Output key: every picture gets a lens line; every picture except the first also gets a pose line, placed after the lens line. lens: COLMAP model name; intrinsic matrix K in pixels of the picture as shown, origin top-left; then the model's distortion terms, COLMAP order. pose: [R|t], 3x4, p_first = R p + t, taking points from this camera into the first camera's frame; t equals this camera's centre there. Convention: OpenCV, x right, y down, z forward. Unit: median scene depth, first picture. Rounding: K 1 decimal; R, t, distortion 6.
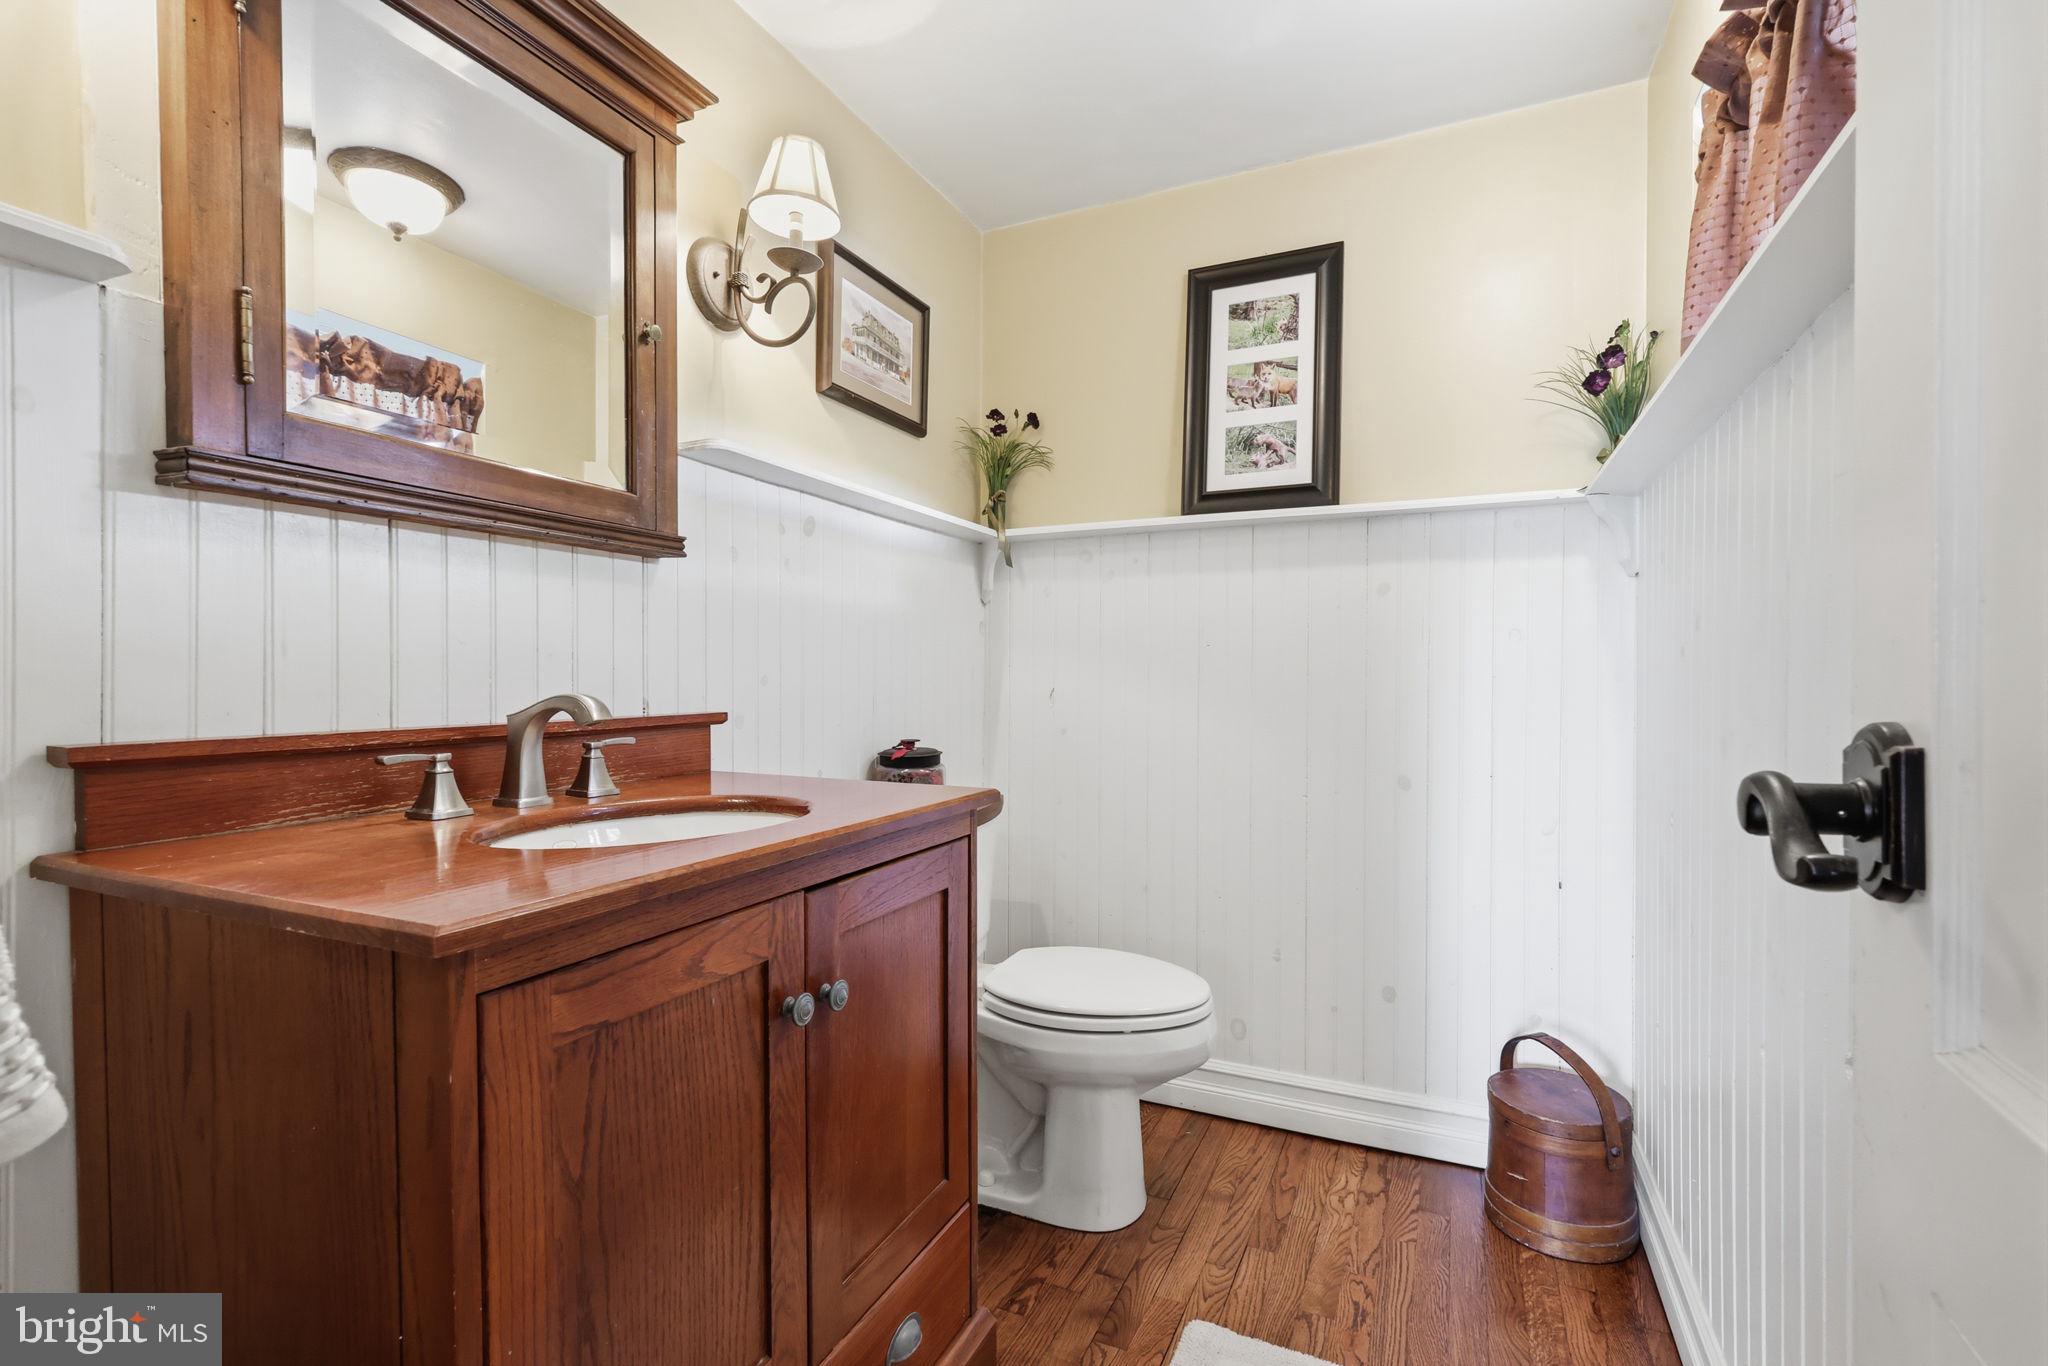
lens RADIAL K [[933.9, 0, 1033.8], [0, 933.9, 683.5], [0, 0, 1]] dist [-0.004187, -0.000195]
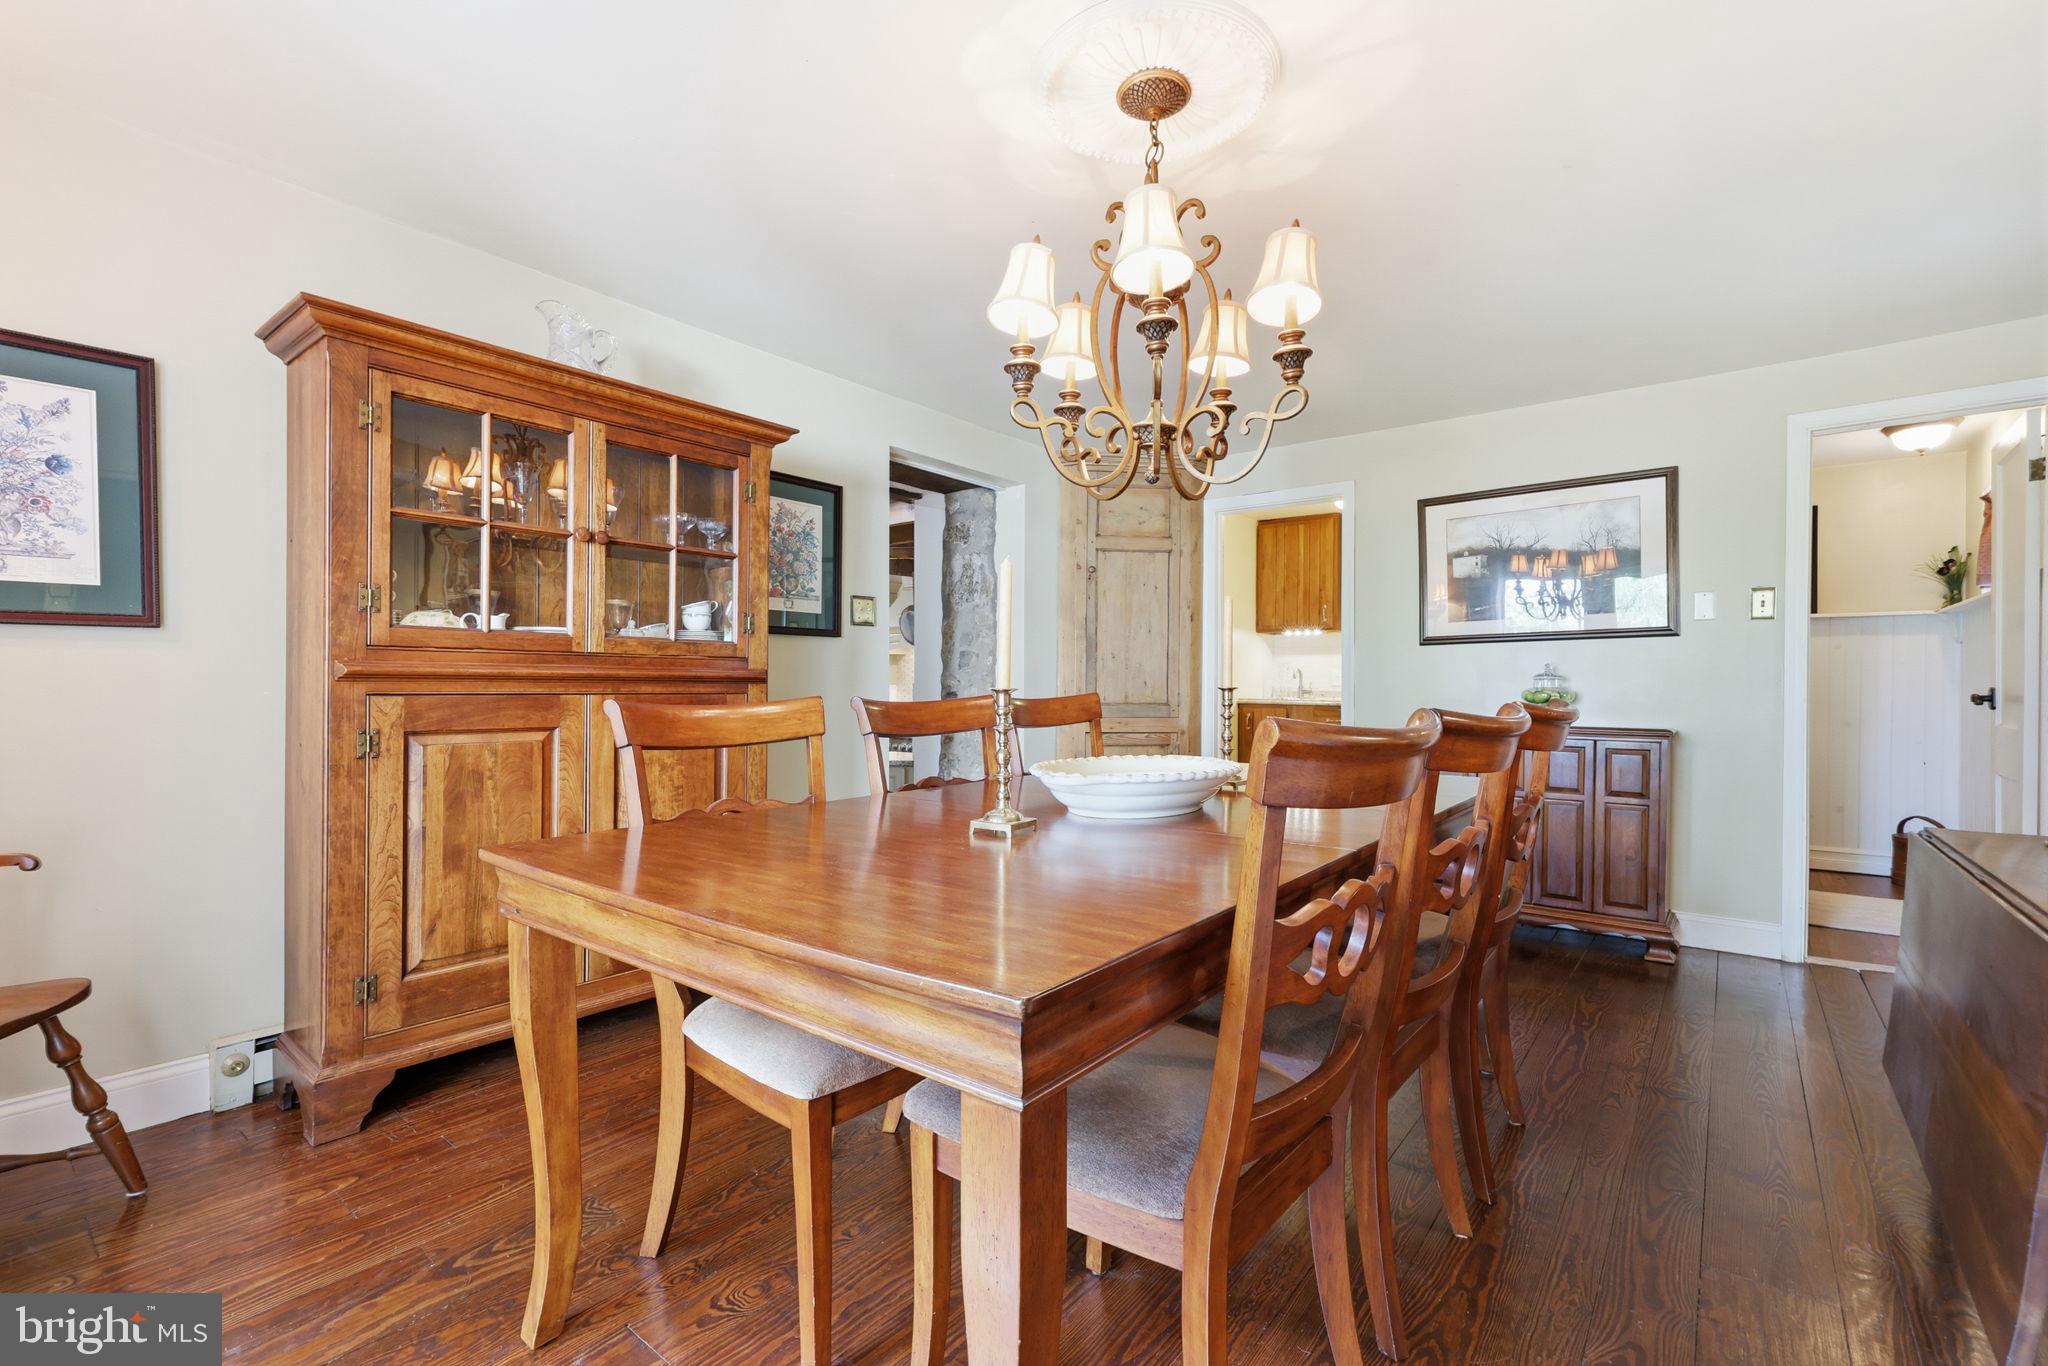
lens RADIAL K [[931.4, 0, 1009.3], [0, 931.4, 685.8], [0, 0, 1]] dist [0.002426, 0.000307]
pose [[0.974029, 0.007211, -0.226308, -1.345030], [-0.007145, 0.999974, 0.001112, 0.018799], [0.226310, 0.000534, 0.974055, -2.131026]]
